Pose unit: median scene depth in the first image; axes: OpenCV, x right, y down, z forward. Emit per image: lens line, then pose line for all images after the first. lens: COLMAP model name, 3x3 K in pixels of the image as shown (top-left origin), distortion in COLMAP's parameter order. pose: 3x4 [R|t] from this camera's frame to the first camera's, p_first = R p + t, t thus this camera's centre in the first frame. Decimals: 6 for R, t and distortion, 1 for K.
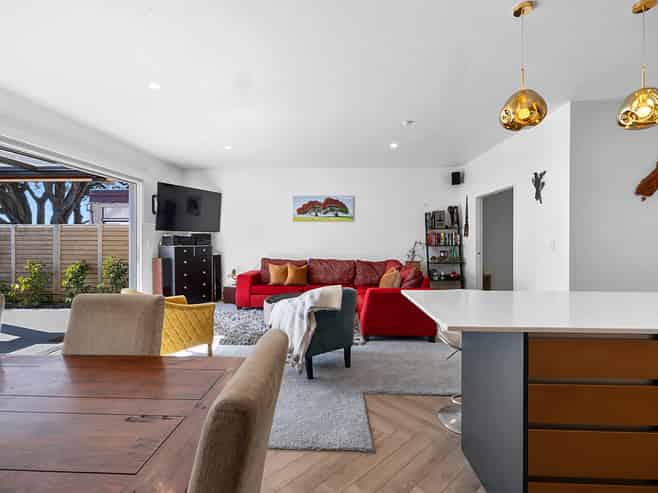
lens RADIAL K [[318.6, 0, 328.2], [0, 318.6, 242.7], [0, 0, 1]] dist [0.001492, -0.000071]
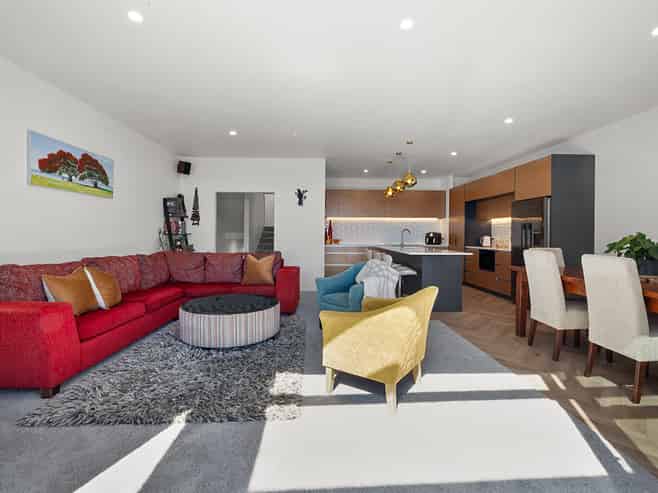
lens RADIAL K [[318.6, 0, 329.8], [0, 318.6, 242.9], [0, 0, 1]] dist [0.001492, -0.000071]
pose [[-0.086748, -0.028838, 0.995813, -0.633248], [0.001876, 0.999574, 0.029110, 0.008275], [-0.996229, 0.004393, -0.086657, 0.602608]]
